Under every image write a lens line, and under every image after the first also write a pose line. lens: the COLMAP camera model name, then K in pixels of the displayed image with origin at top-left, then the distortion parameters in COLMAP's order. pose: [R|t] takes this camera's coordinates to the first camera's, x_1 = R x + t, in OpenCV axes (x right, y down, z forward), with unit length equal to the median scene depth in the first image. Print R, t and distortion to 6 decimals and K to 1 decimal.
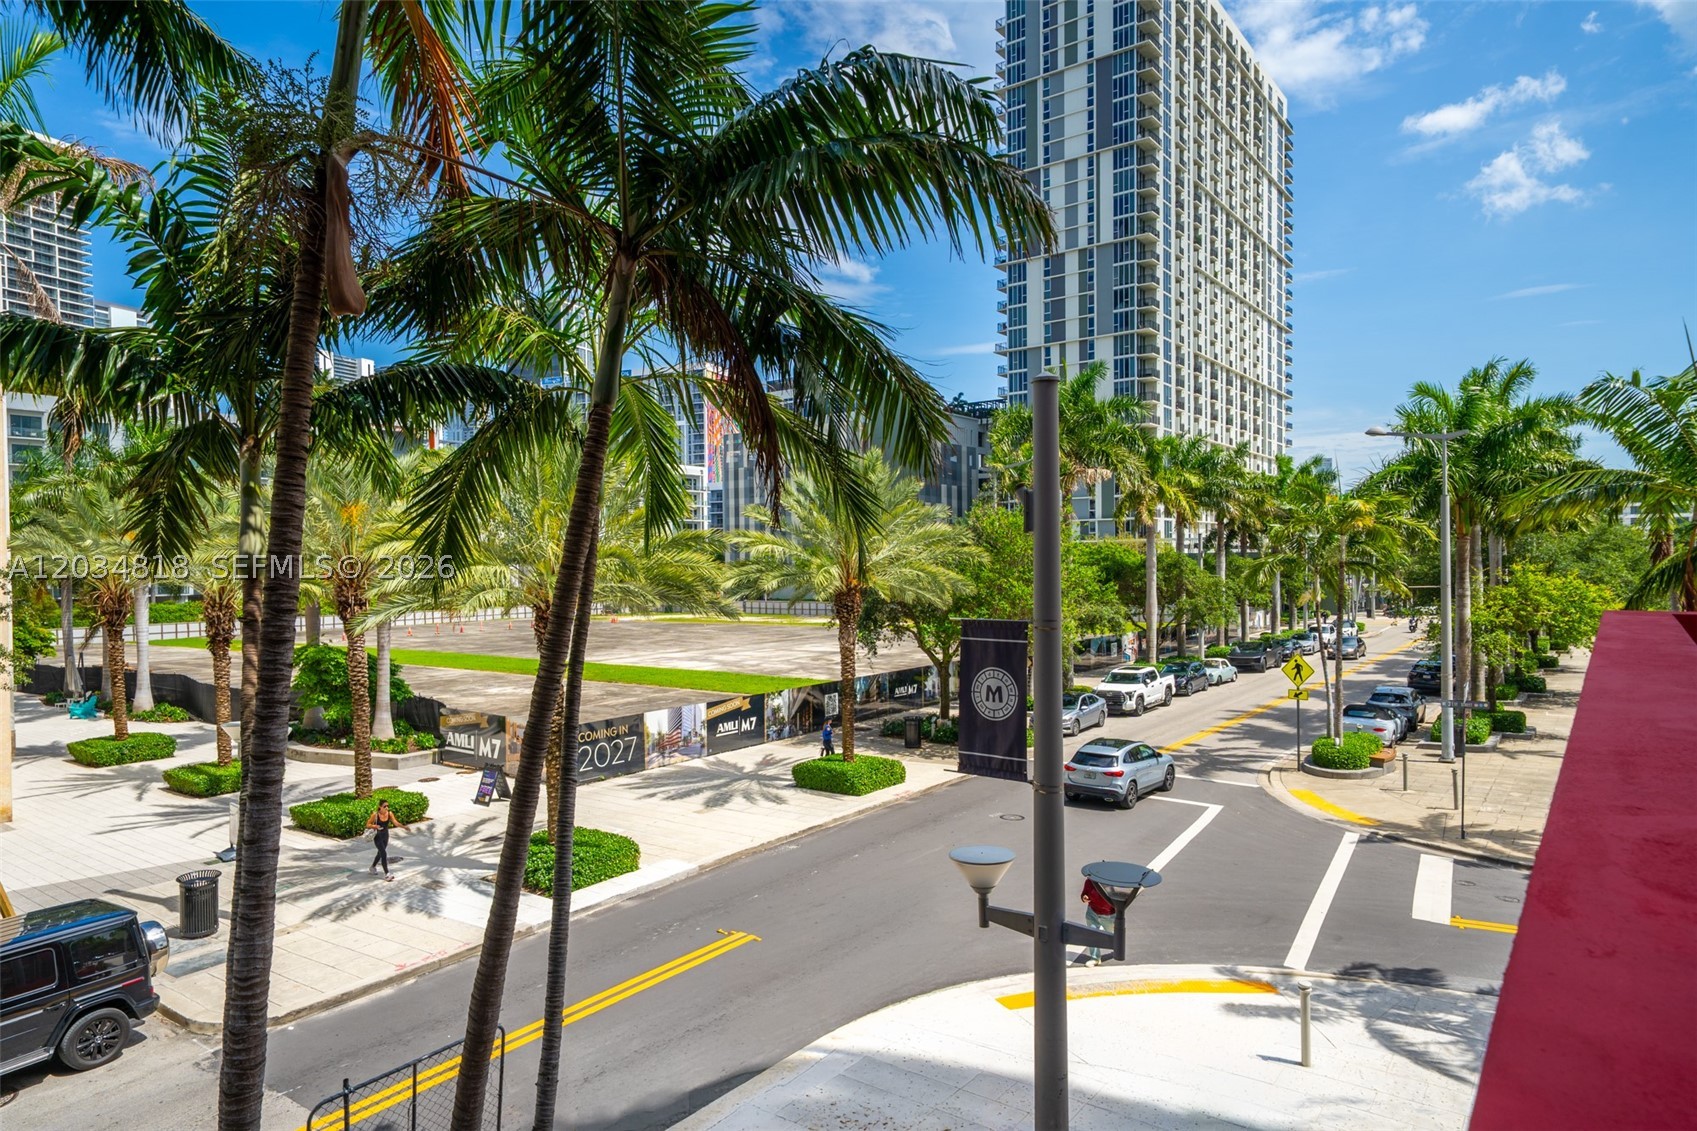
lens RADIAL K [[962.3, 0, 848.5], [0, 962.3, 565.5], [0, 0, 1]] dist [-0.001488, -0.000572]
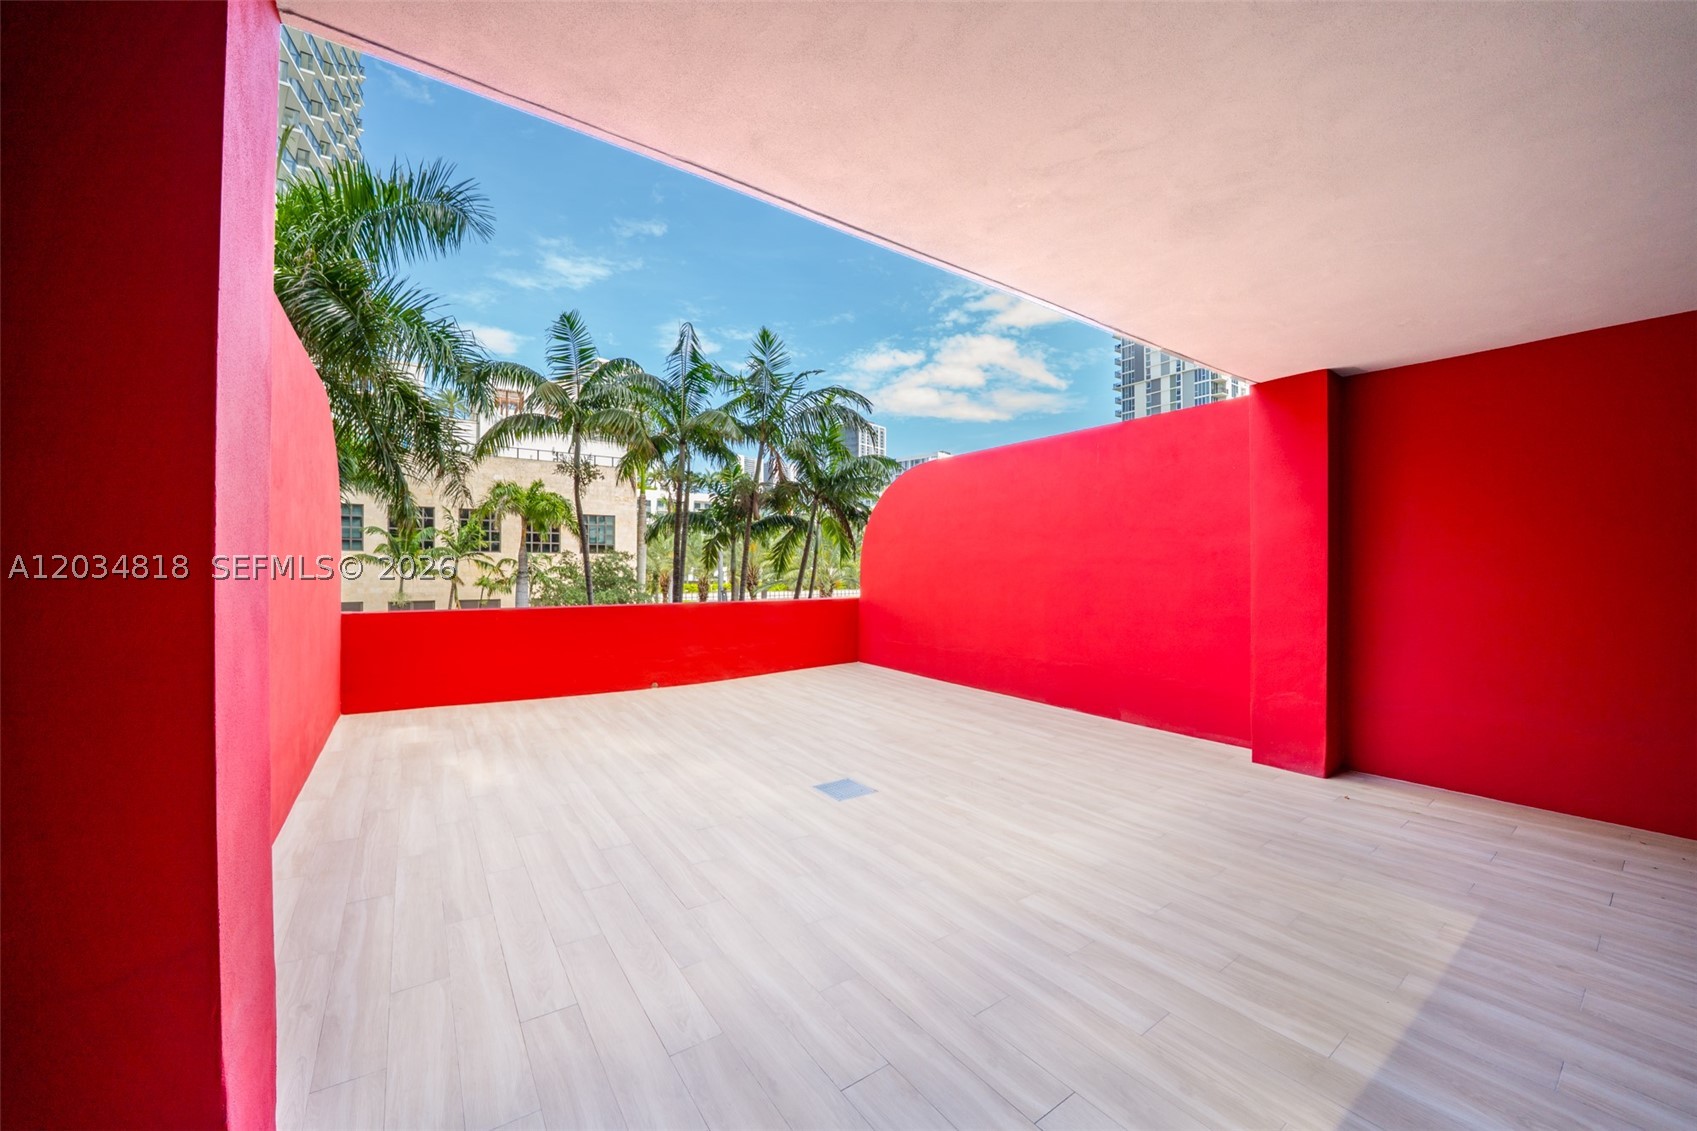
lens RADIAL K [[601.2, 0, 779.5], [0, 601.2, 564.6], [0, 0, 1]] dist [-0.001329, -0.000056]
pose [[0.909930, 0.017040, -0.414412, 0.085139], [-0.021469, 0.999751, -0.006033, -0.001829], [0.414206, 0.014387, 0.910069, -0.172933]]
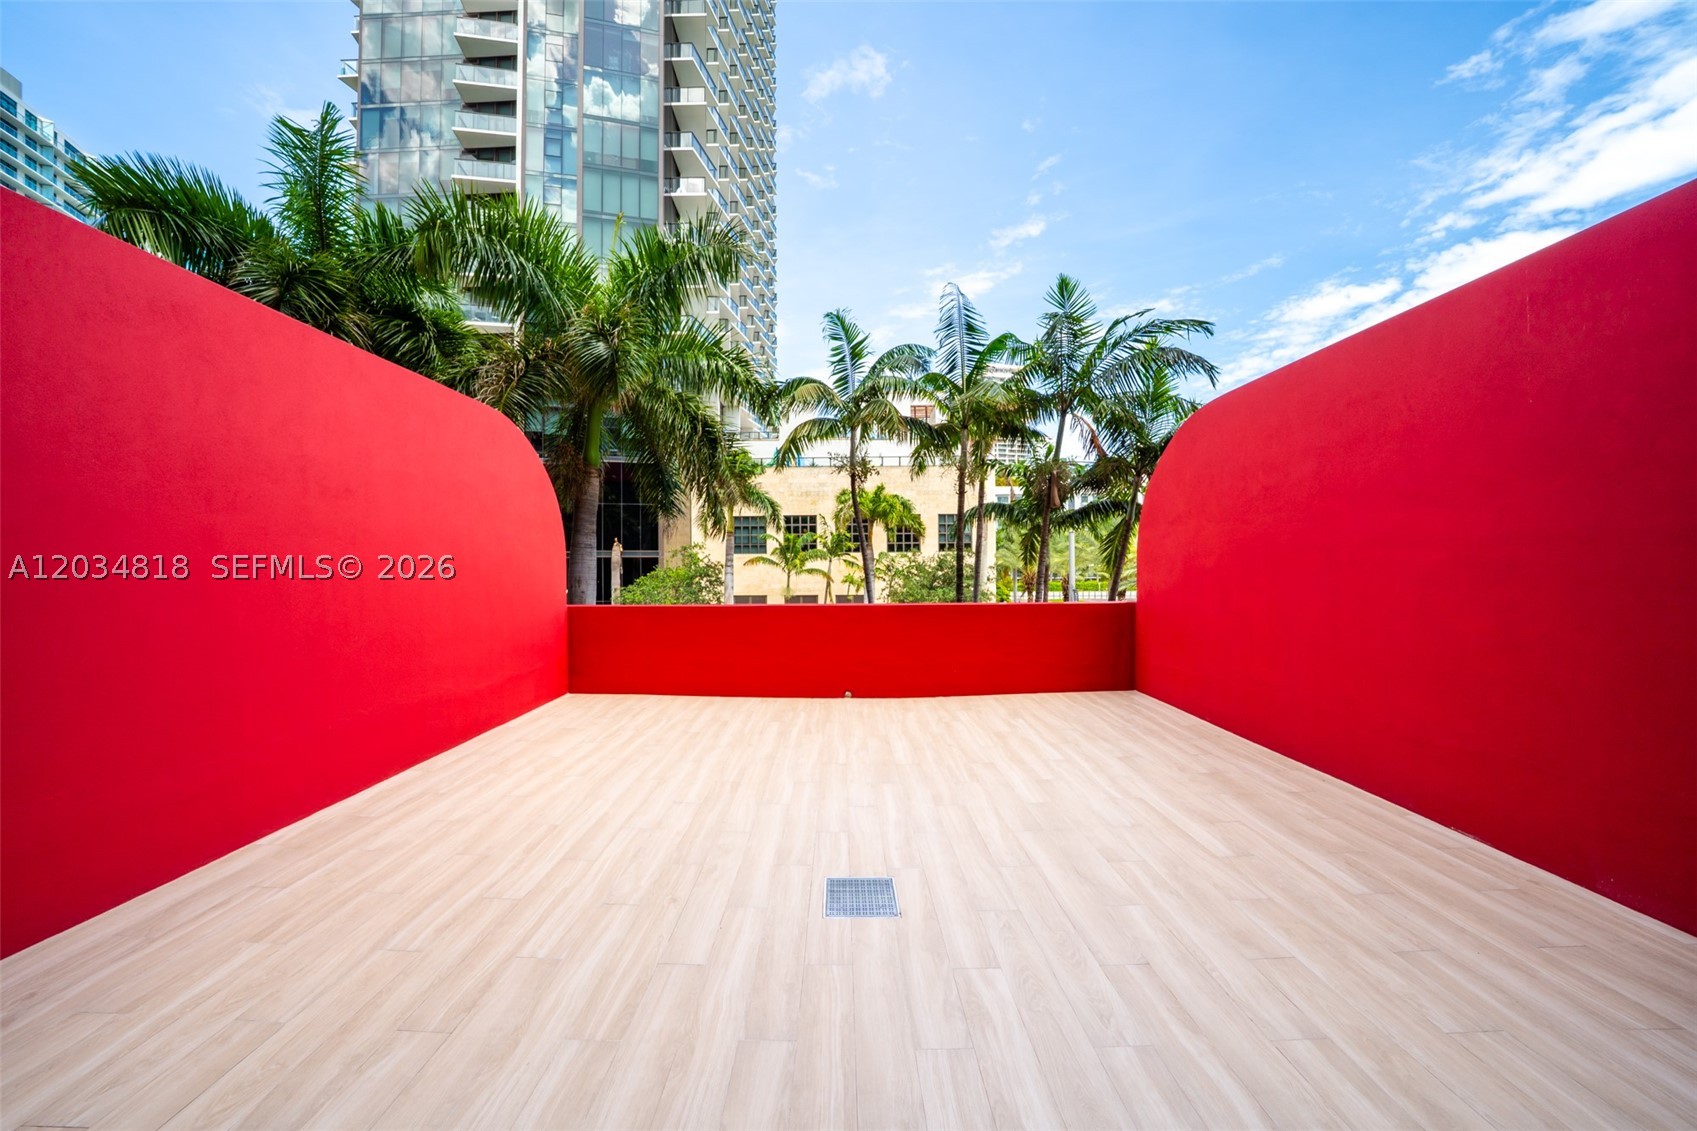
lens RADIAL K [[585.2, 0, 832.7], [0, 585.2, 537.1], [0, 0, 1]] dist [-0.014969, 0.000170]
pose [[0.548009, -0.029245, -0.835961, 0.104831], [-0.011031, 0.999049, -0.042182, -0.001230], [0.836399, 0.032337, 0.547166, -0.117613]]
